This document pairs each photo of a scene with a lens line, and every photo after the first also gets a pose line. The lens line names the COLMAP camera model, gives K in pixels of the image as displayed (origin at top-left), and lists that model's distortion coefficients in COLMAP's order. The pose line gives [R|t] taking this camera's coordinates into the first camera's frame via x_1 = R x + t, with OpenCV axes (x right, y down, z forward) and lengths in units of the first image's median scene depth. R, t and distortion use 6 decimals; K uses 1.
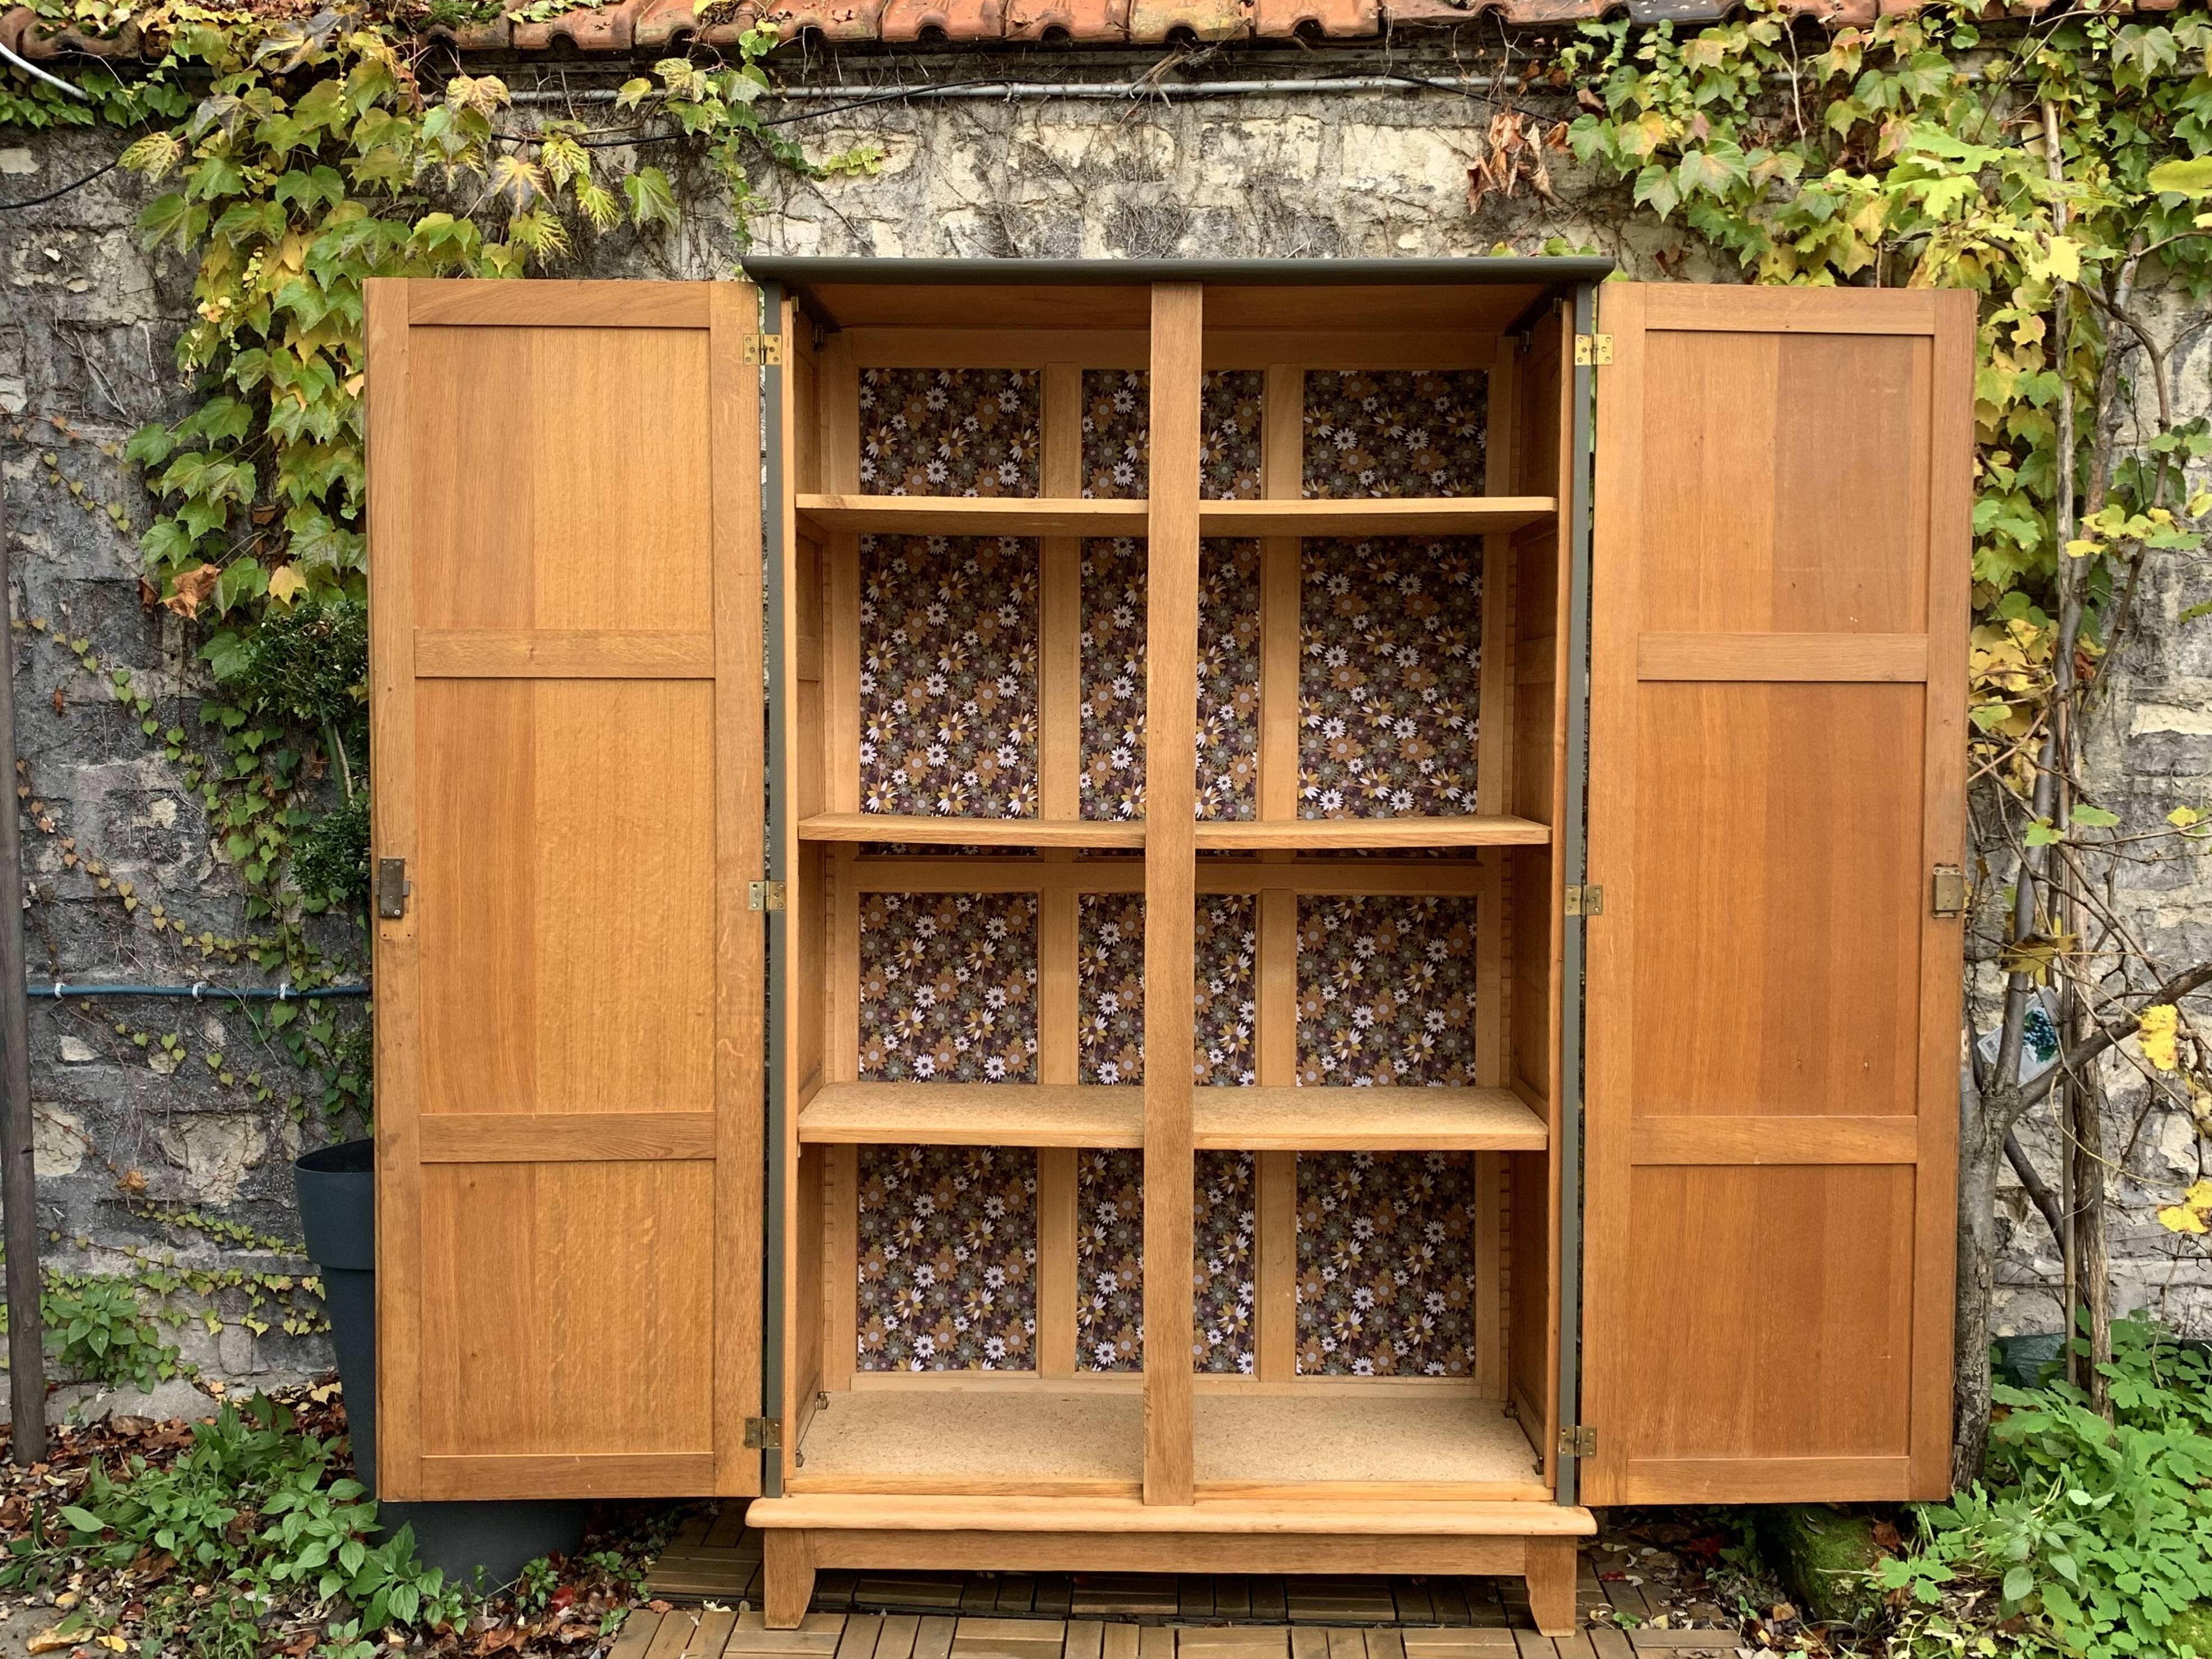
lens RADIAL K [[2065.6, 0, 1093.5], [0, 2065.6, 779.4], [0, 0, 1]] dist [0.039246, -0.092986]
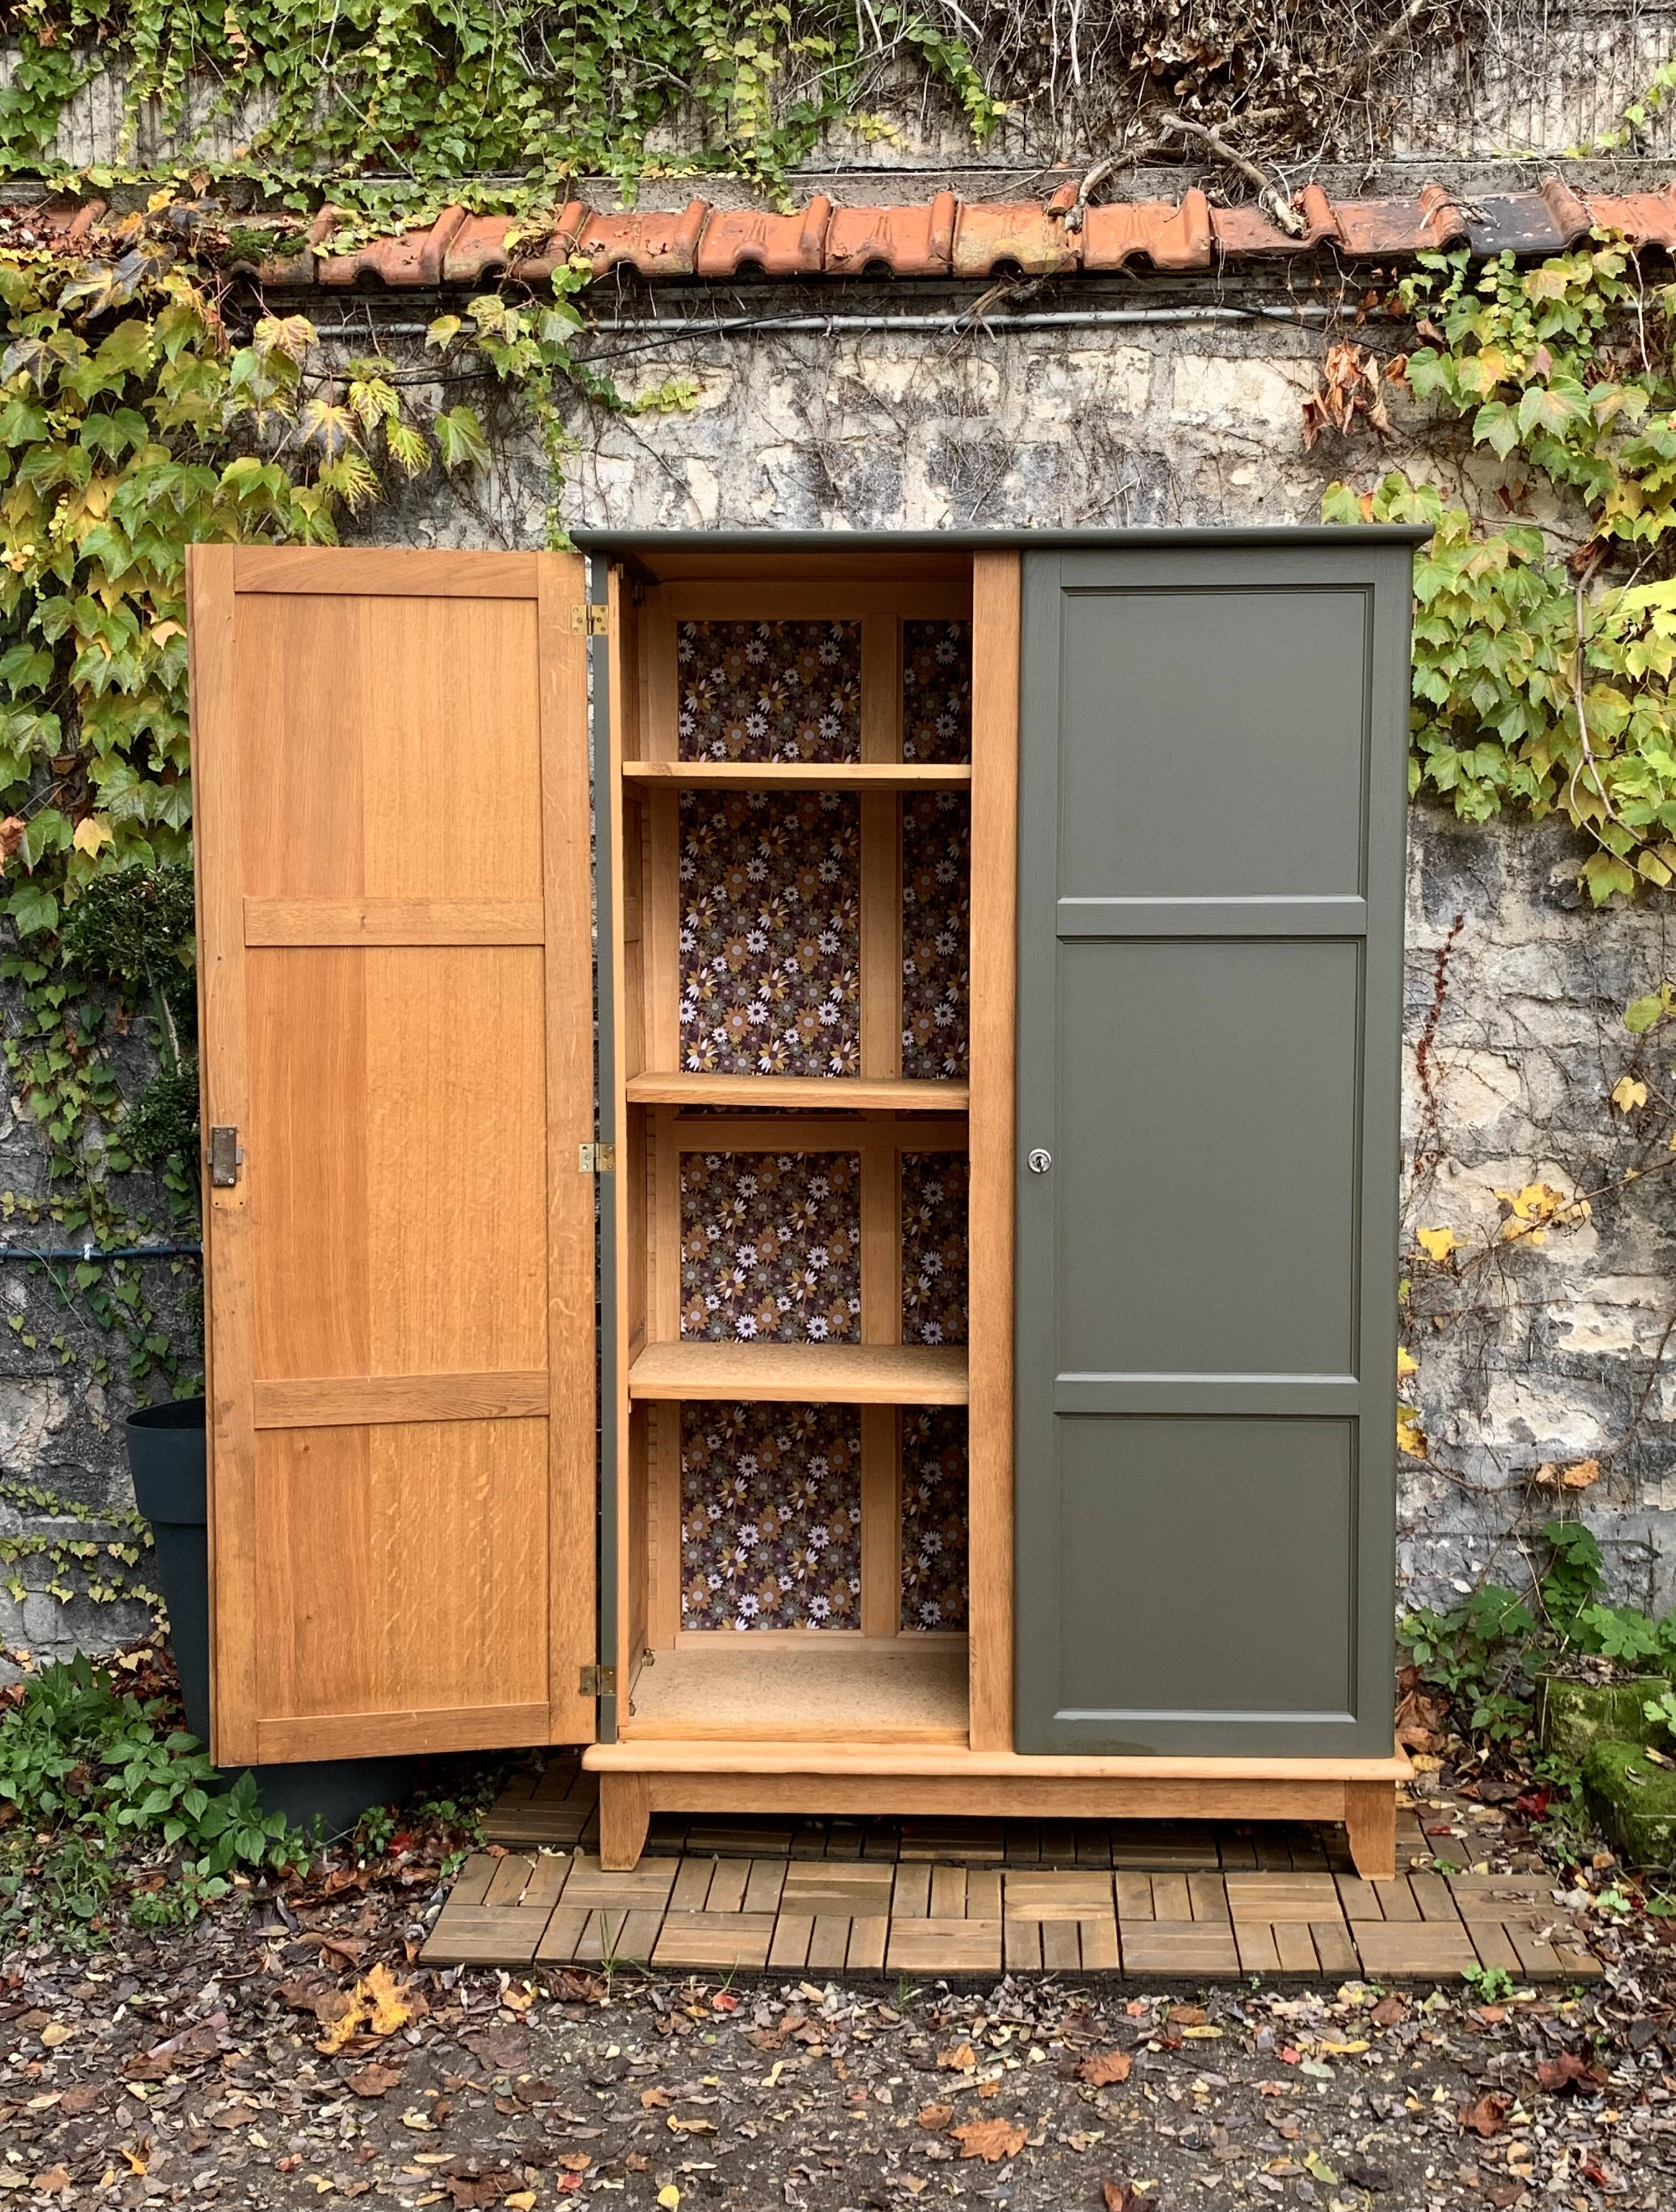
lens RADIAL K [[2549.0, 0, 848.4], [0, 2549.0, 1088.2], [0, 0, 1]] dist [0.122571, -0.401893]
pose [[0.999818, -0.002066, -0.018982, -0.009898], [0.002756, 0.999334, 0.036381, -0.020010], [0.018894, -0.036427, 0.999158, -0.222518]]
